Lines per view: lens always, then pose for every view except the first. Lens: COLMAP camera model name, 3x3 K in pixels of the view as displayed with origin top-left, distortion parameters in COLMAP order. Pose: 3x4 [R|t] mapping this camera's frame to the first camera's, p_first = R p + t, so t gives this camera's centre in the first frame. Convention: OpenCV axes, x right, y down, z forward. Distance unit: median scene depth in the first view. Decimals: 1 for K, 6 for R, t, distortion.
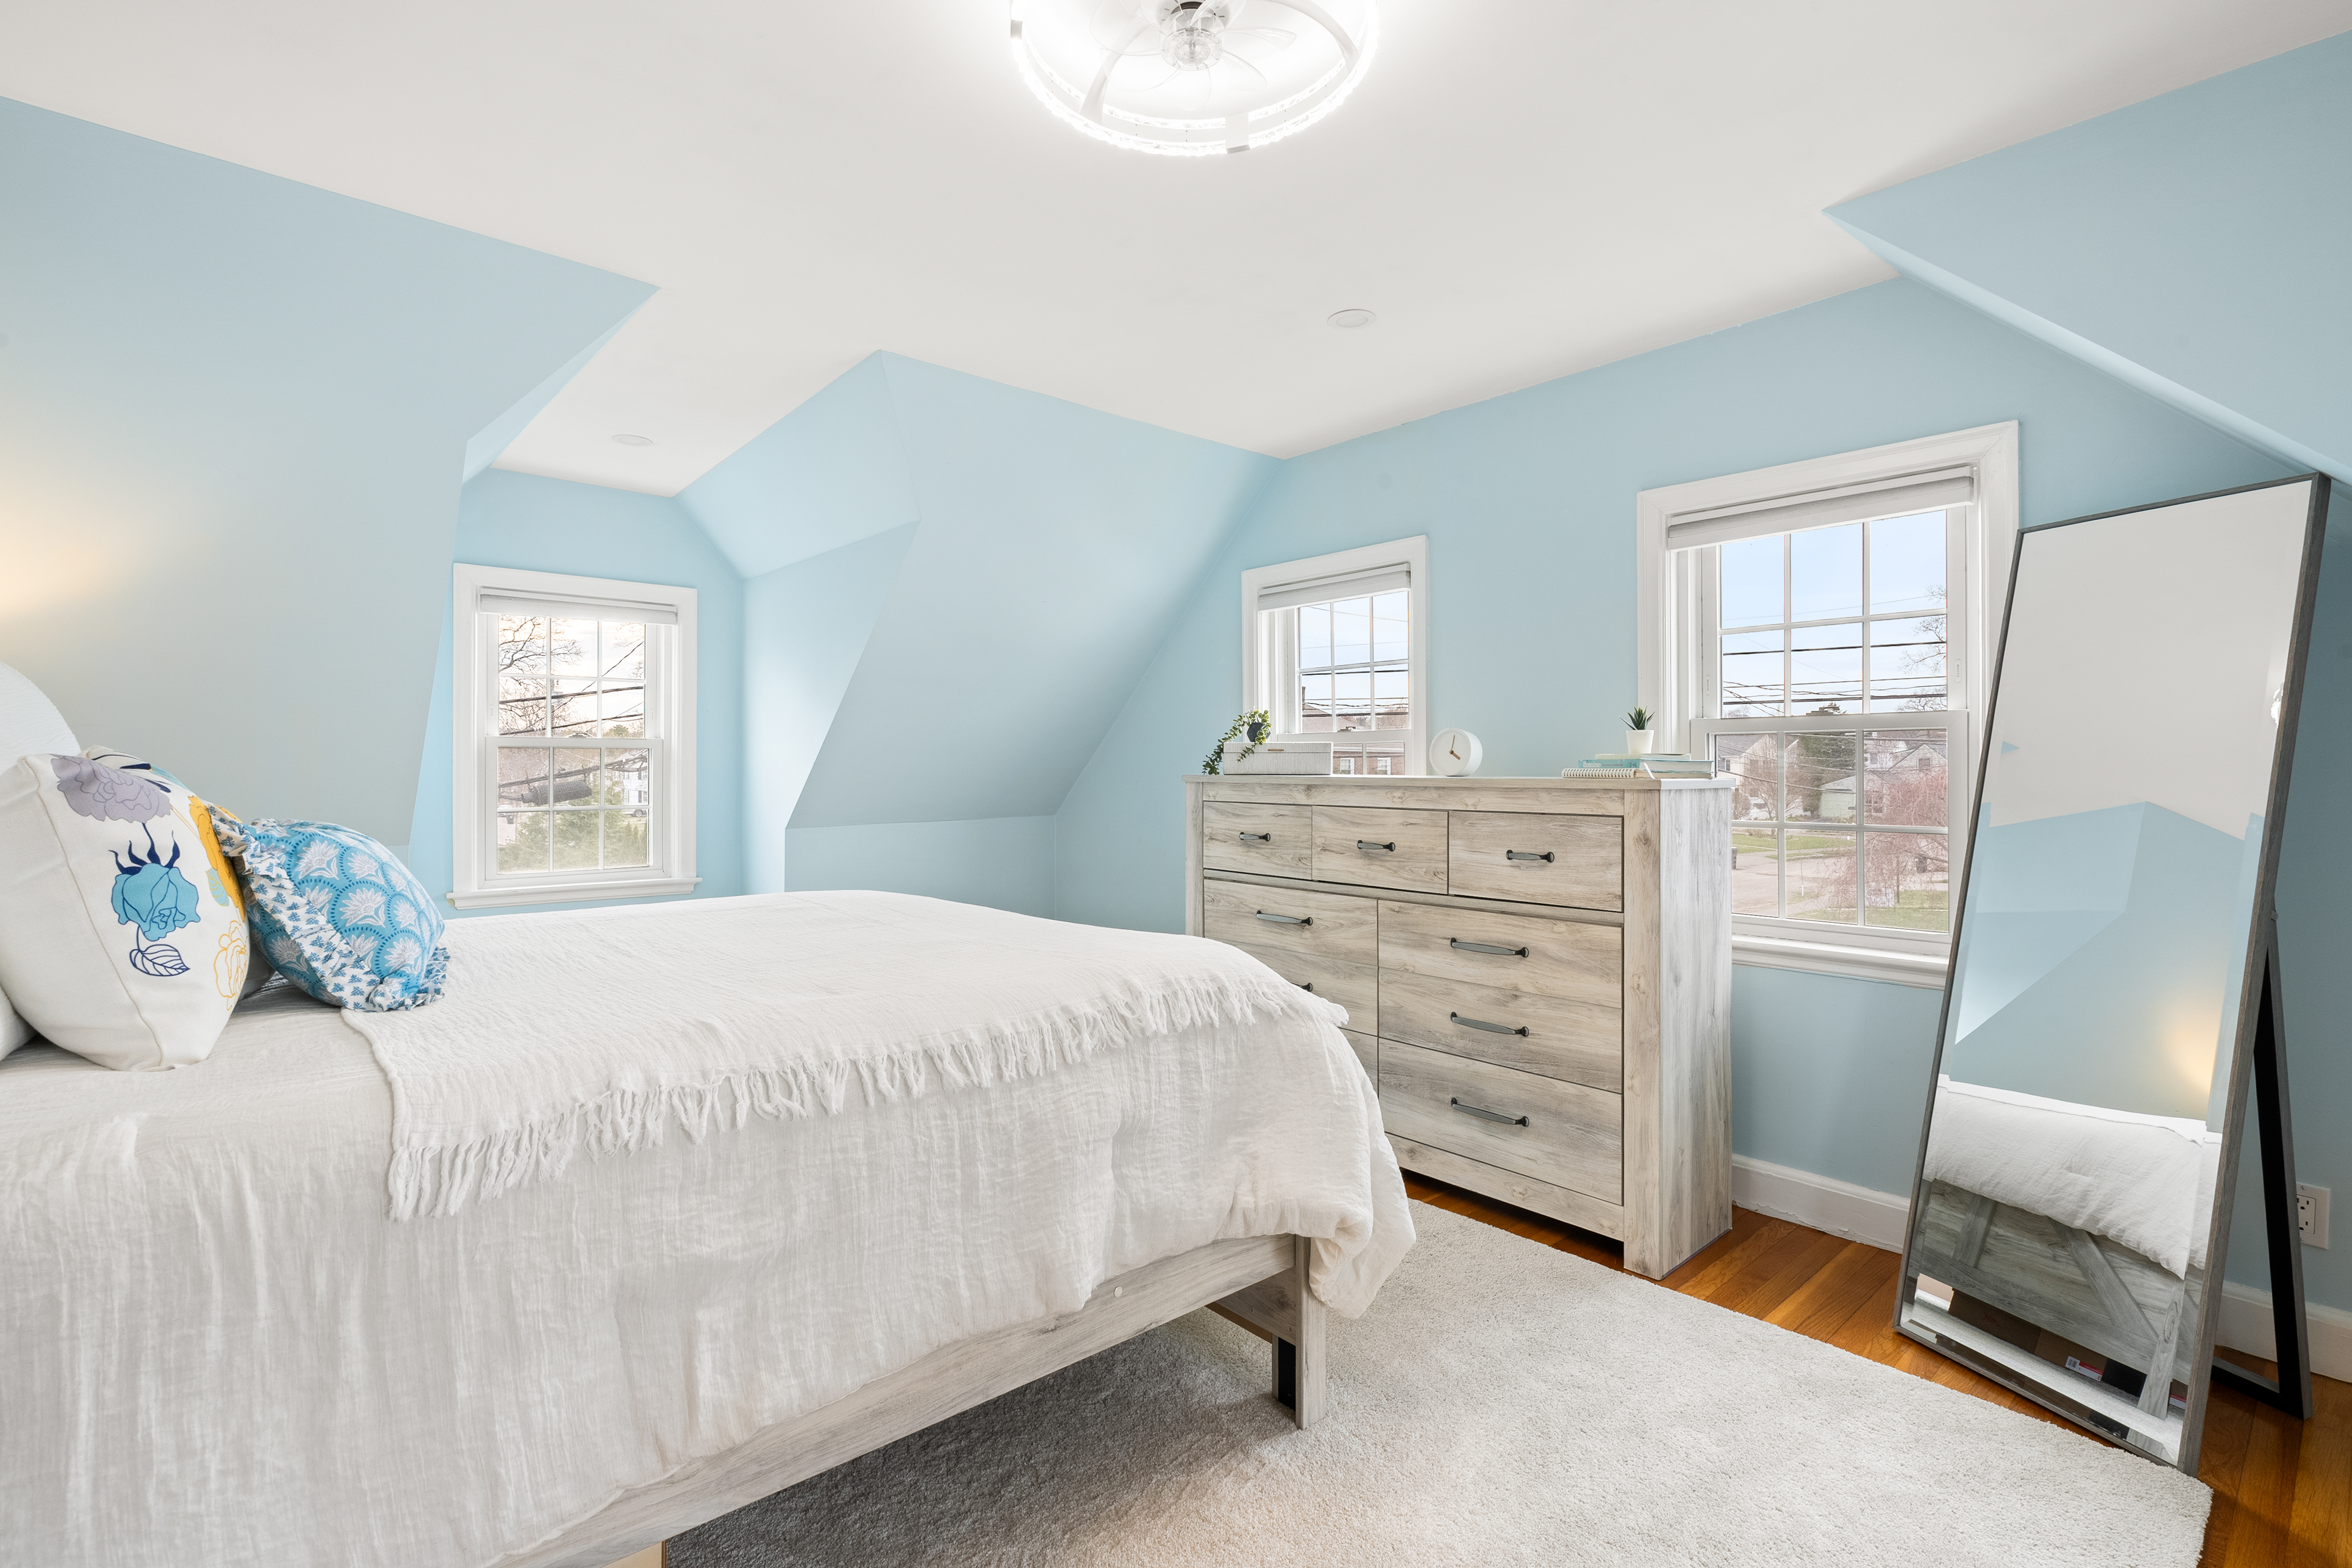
lens RADIAL K [[1074.6, 0, 1217.2], [0, 1074.6, 771.8], [0, 0, 1]] dist [-0.003956, 0.000121]
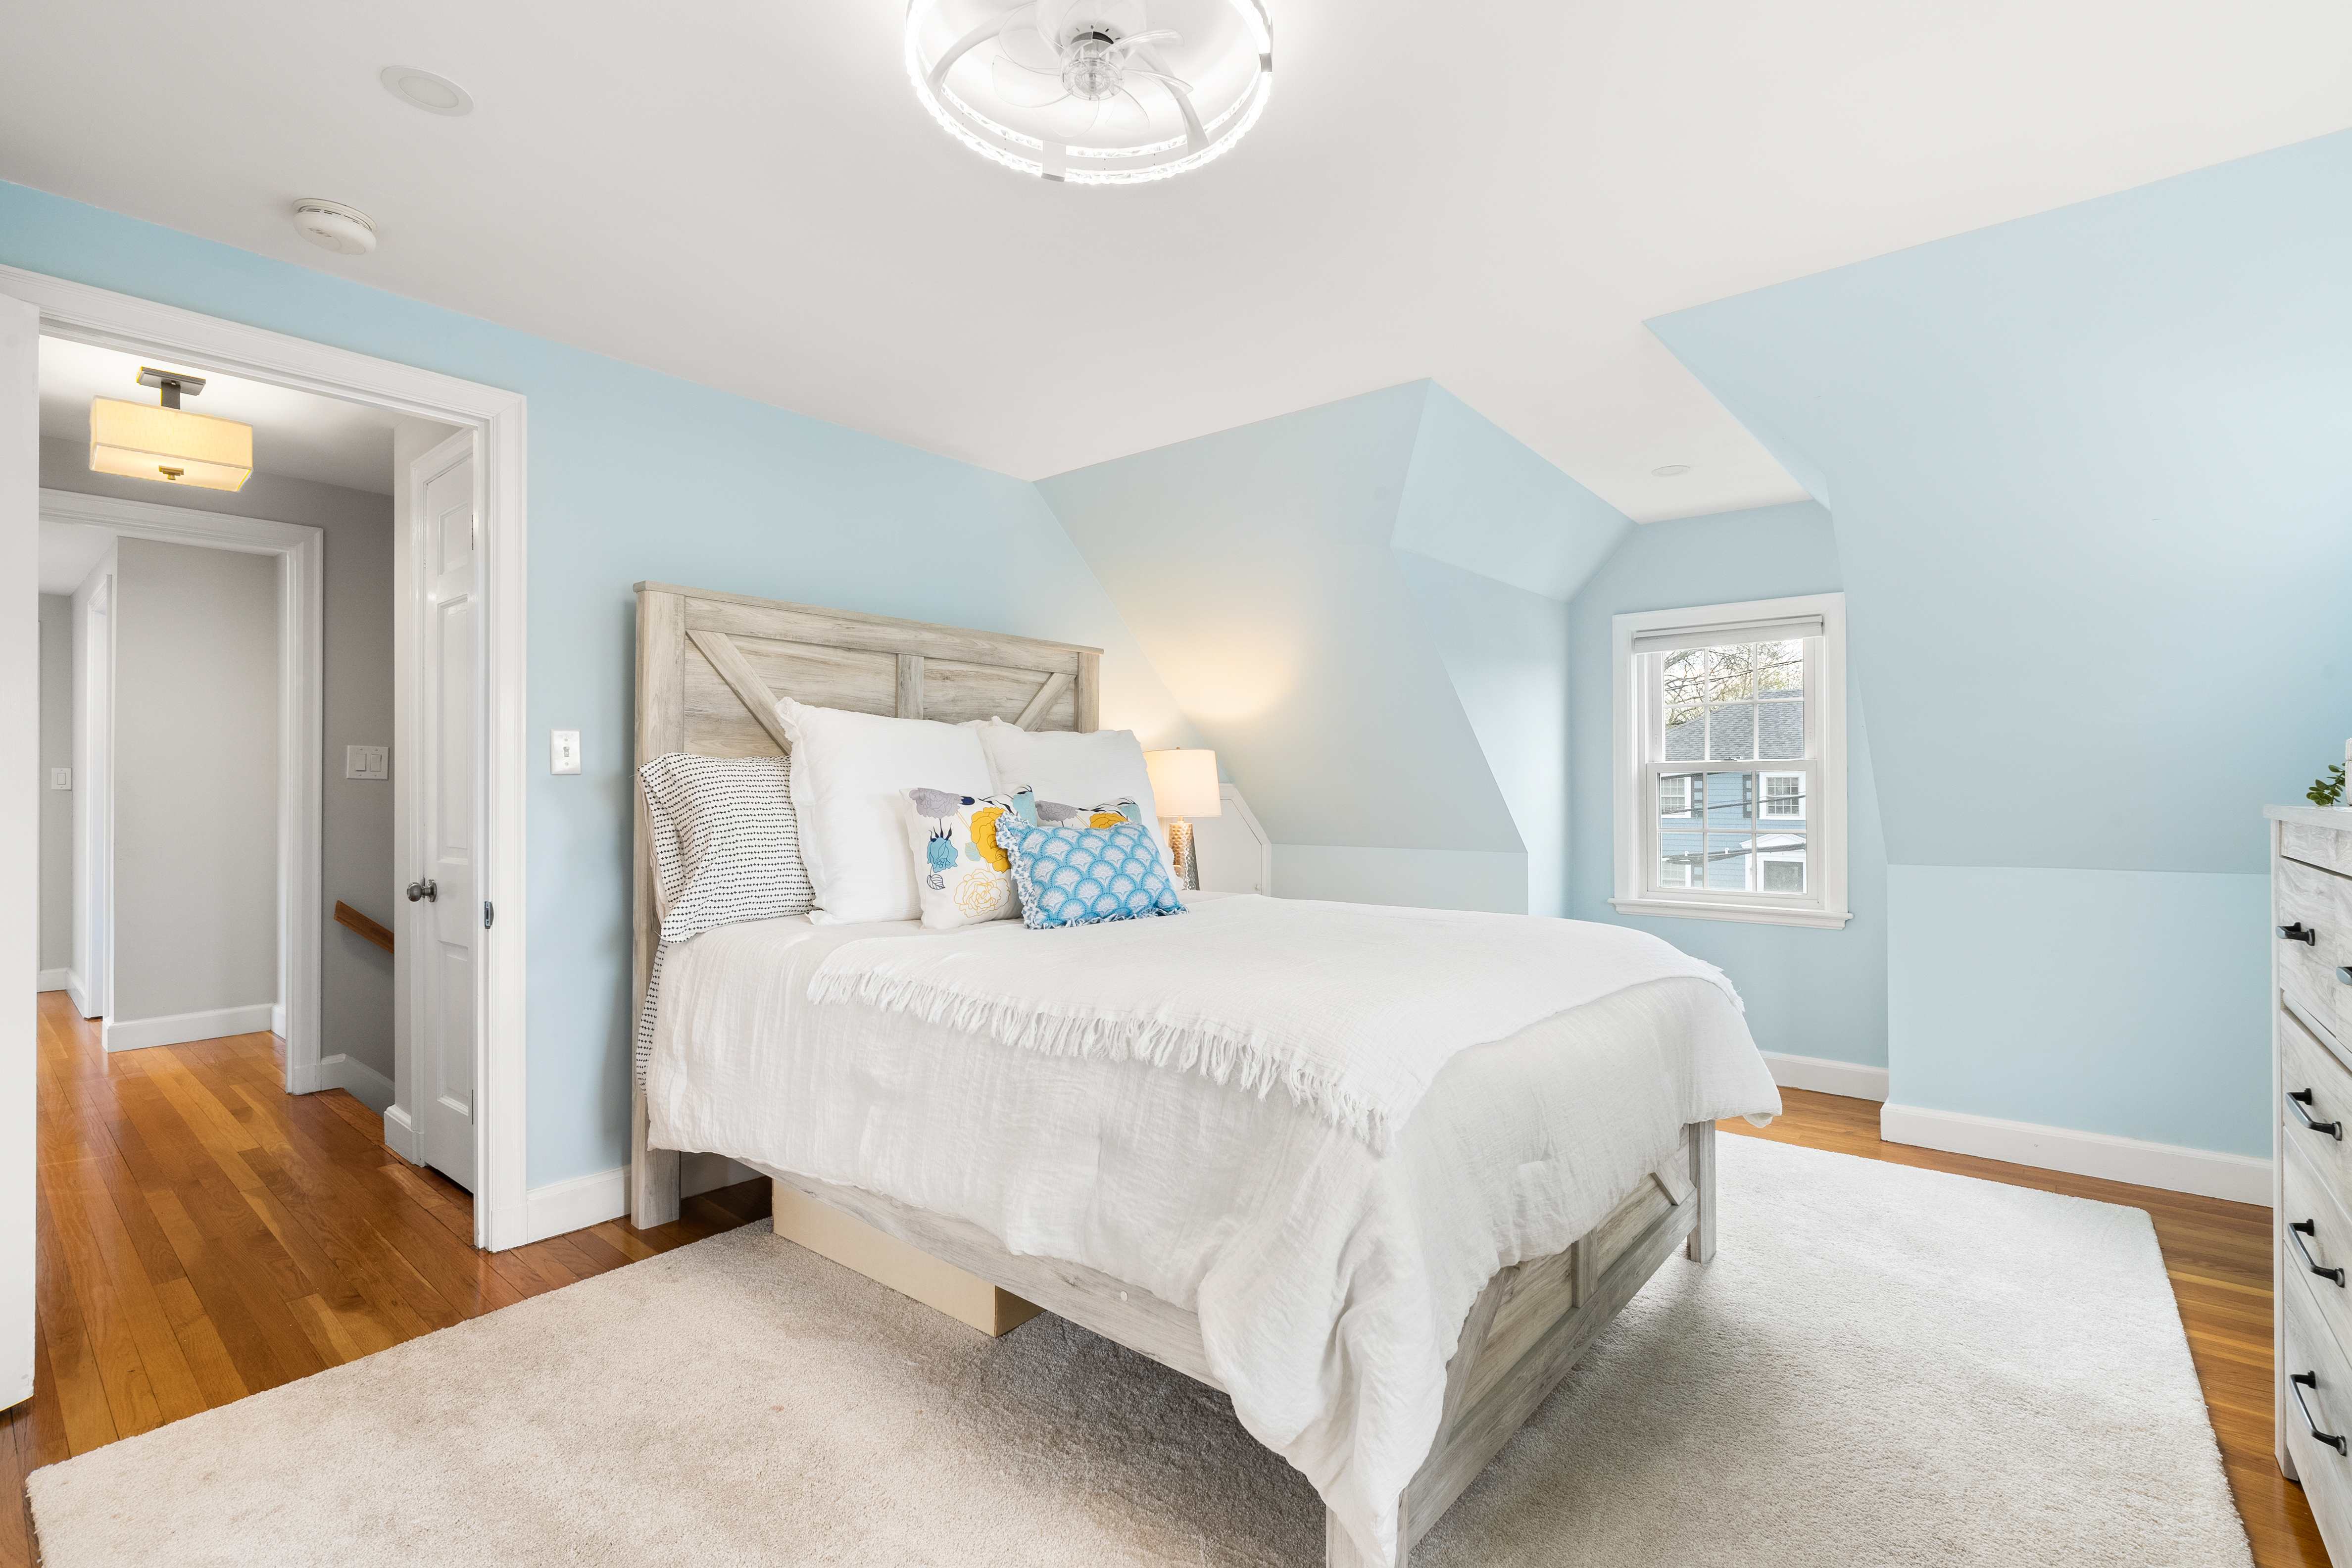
lens RADIAL K [[1074.6, 0, 1168.3], [0, 1074.6, 790.4], [0, 0, 1]] dist [-0.003956, 0.000121]
pose [[0.122432, -0.001242, -0.992476, 1.041283], [-0.000640, 0.999999, -0.001330, -0.006312], [0.992477, 0.000798, 0.122432, 1.003305]]
